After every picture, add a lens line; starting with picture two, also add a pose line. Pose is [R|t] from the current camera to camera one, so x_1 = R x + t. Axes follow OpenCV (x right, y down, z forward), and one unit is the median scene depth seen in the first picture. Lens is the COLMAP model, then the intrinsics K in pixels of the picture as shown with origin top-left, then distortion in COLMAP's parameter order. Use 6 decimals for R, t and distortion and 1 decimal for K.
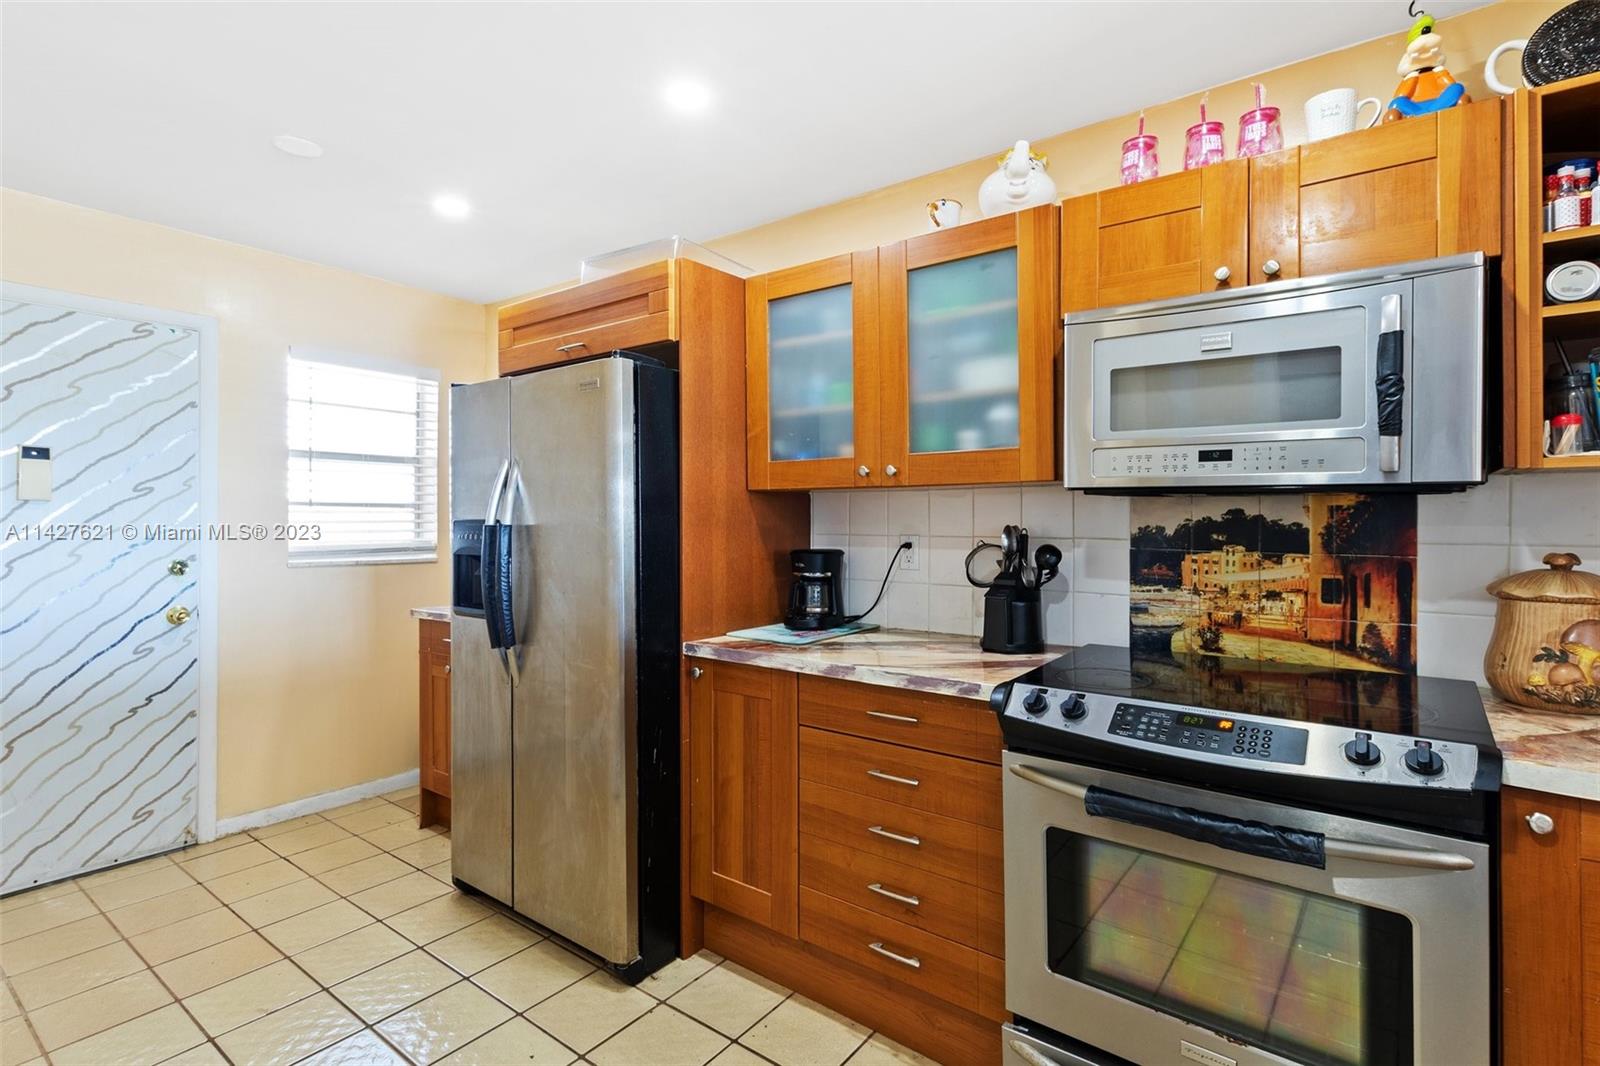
lens RADIAL K [[751.2, 0, 820.2], [0, 751.2, 505.0], [0, 0, 1]] dist [0.005559, 0.001817]
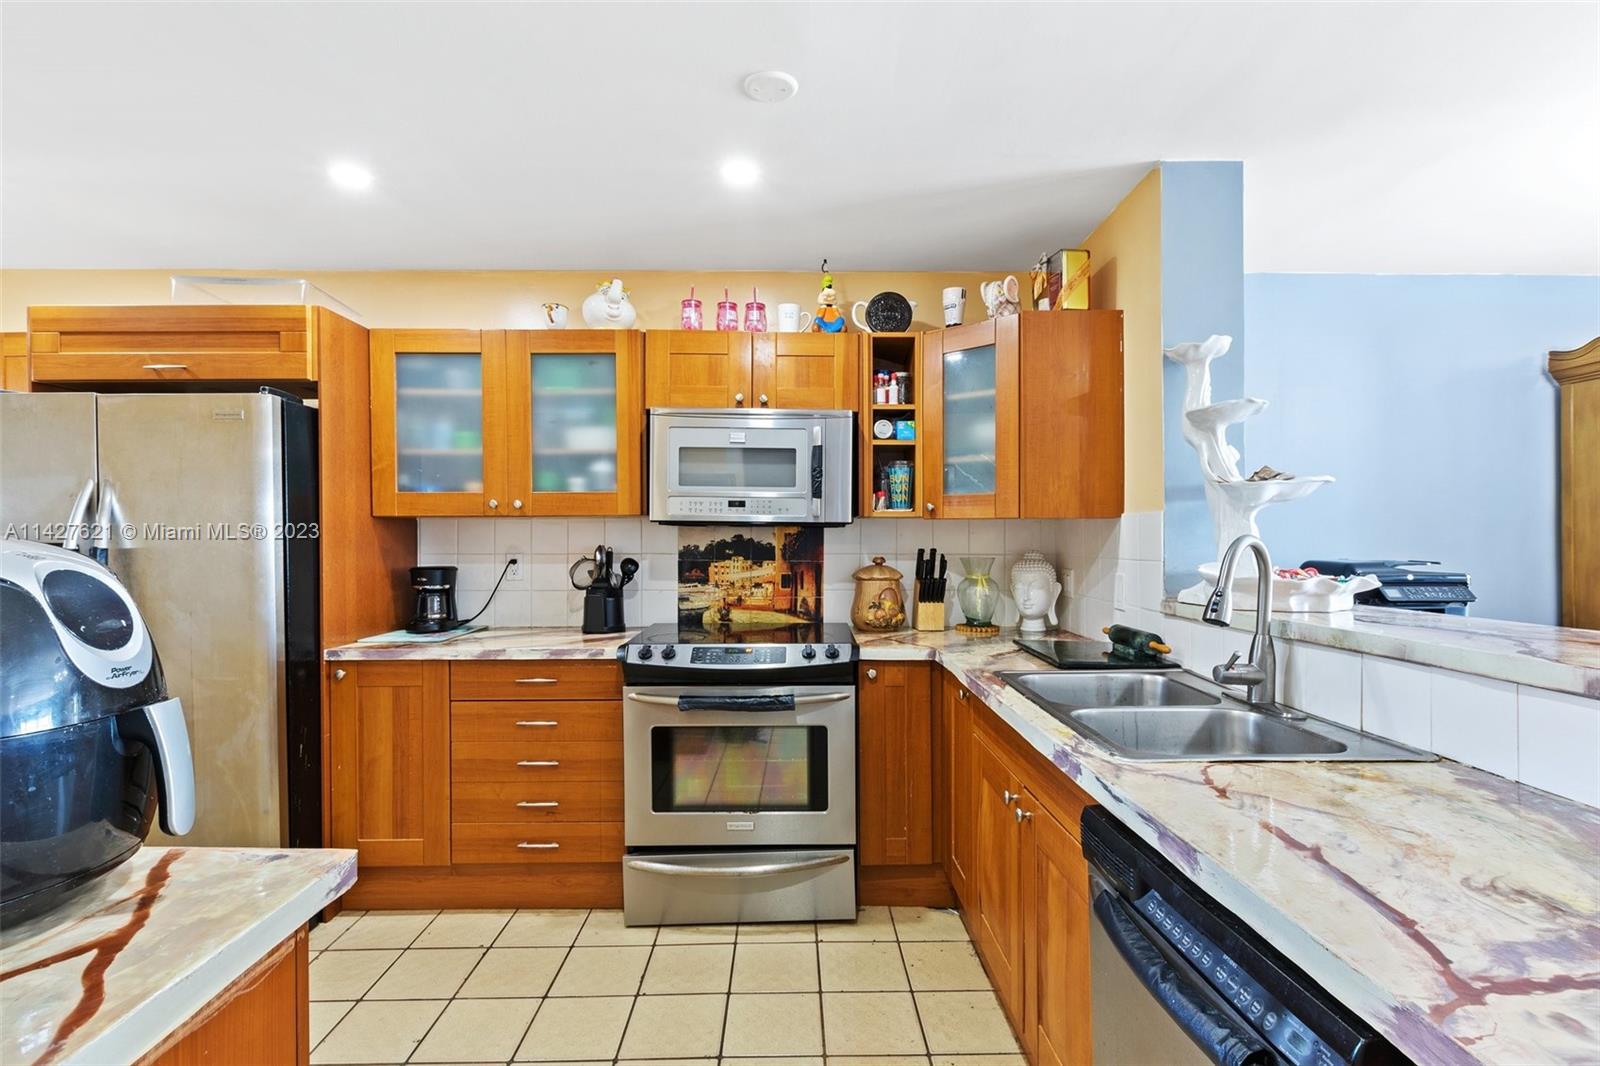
lens RADIAL K [[751.2, 0, 797.5], [0, 751.2, 539.3], [0, 0, 1]] dist [0.005559, 0.001817]
pose [[0.784638, 0.002894, 0.619948, -0.374722], [-0.010856, 0.999900, 0.009072, -0.001009], [-0.619859, -0.013848, 0.784591, -0.381881]]
